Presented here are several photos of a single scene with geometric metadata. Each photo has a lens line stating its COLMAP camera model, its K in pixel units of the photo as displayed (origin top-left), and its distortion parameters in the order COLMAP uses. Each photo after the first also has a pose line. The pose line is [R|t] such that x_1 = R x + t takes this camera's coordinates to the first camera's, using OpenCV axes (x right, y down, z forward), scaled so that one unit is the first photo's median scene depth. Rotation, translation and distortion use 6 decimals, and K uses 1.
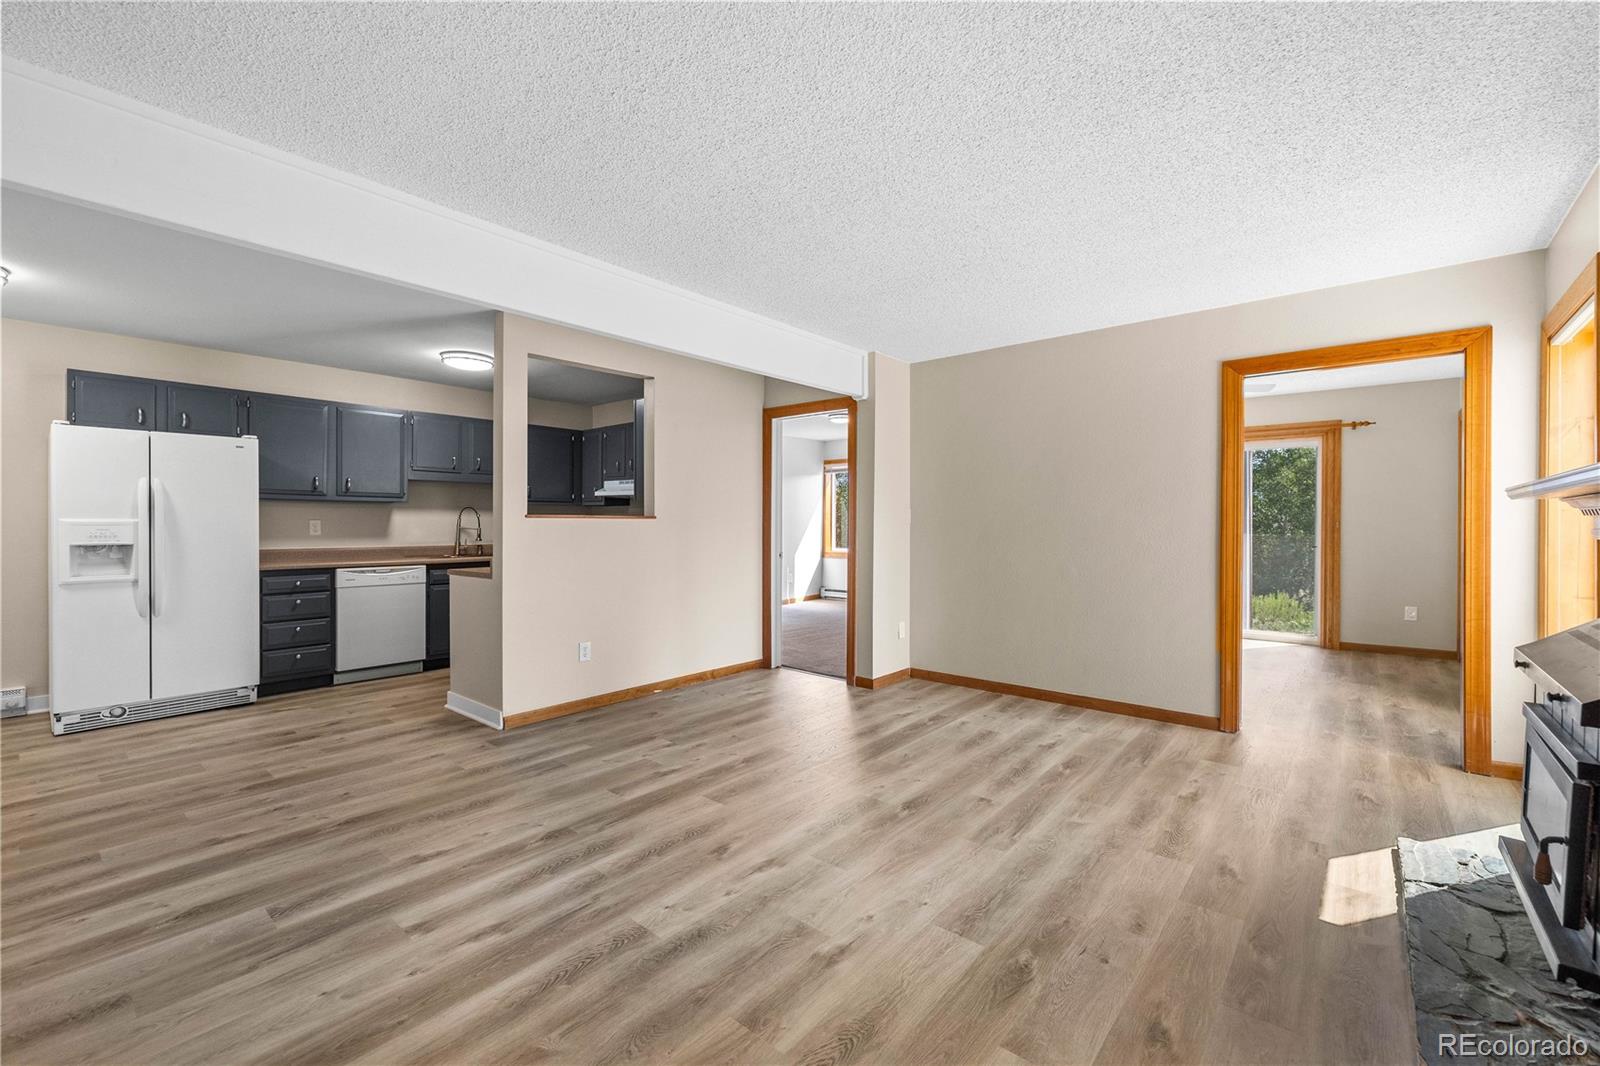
lens RADIAL K [[666.0, 0, 805.3], [0, 666.0, 525.1], [0, 0, 1]] dist [0.000239, 0.000075]
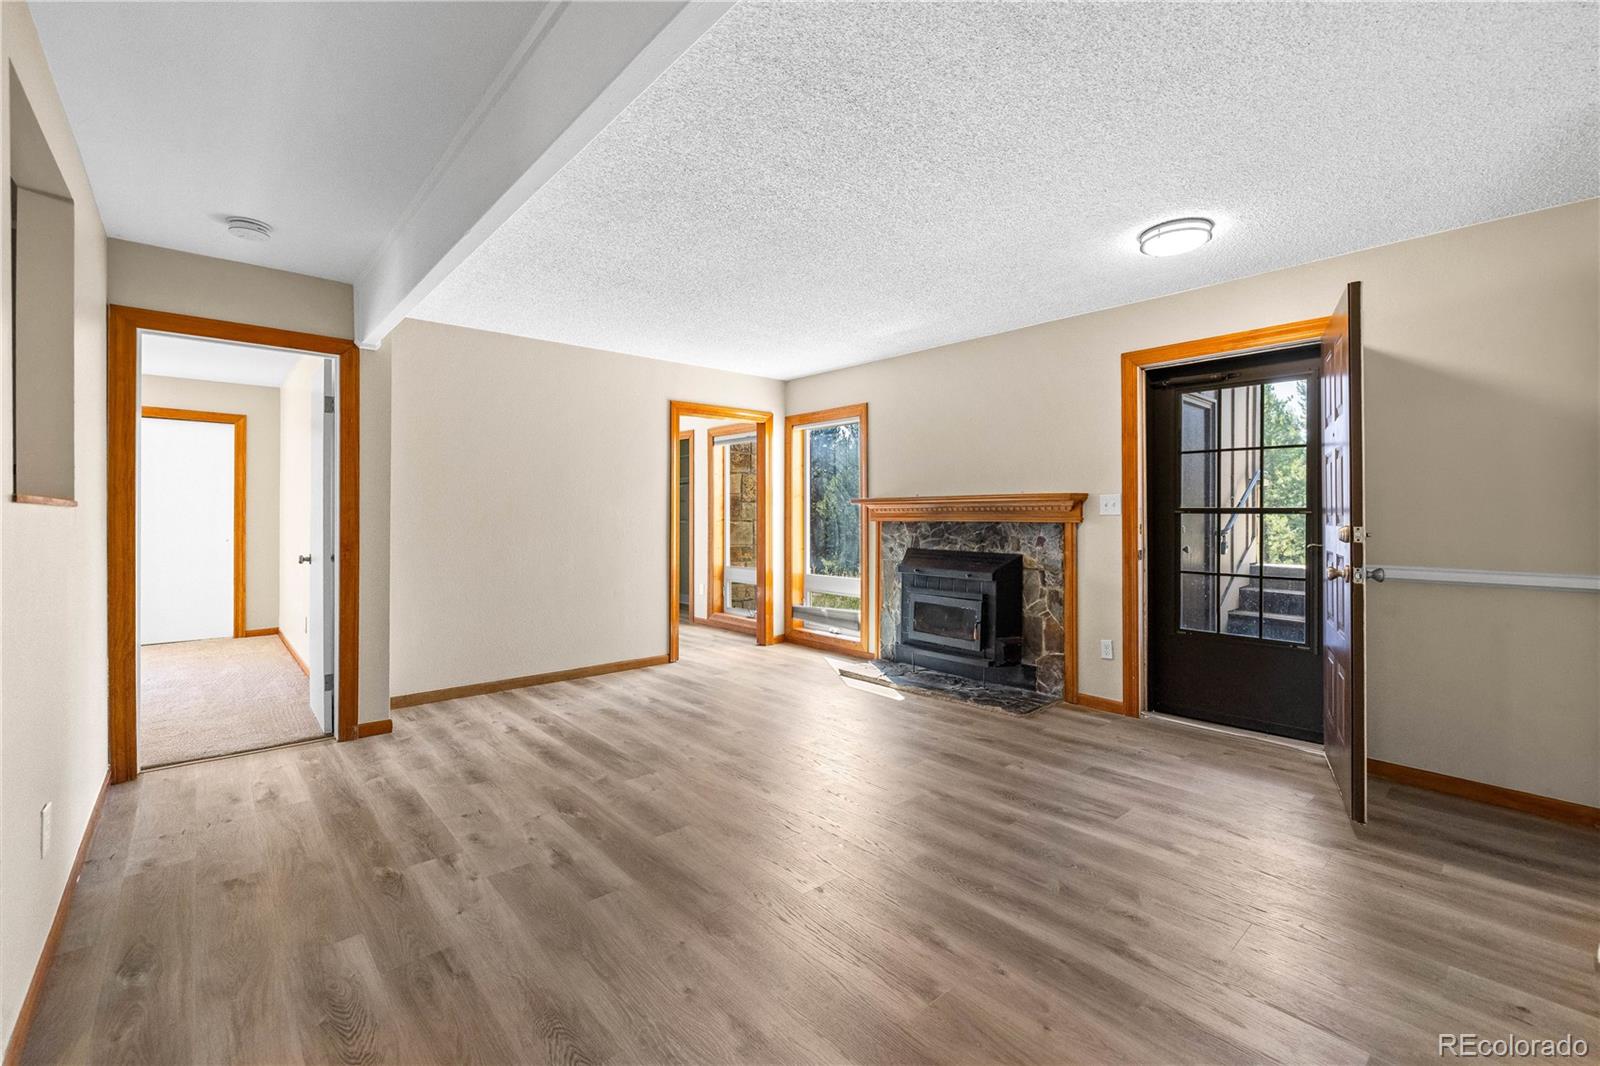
lens RADIAL K [[687.2, 0, 797.5], [0, 687.2, 516.8], [0, 0, 1]] dist [0.014093, -0.003458]
pose [[0.130712, -0.004218, 0.991411, -1.068376], [0.005420, 0.999979, 0.003540, -0.002642], [-0.991406, 0.004911, 0.130732, 0.754876]]
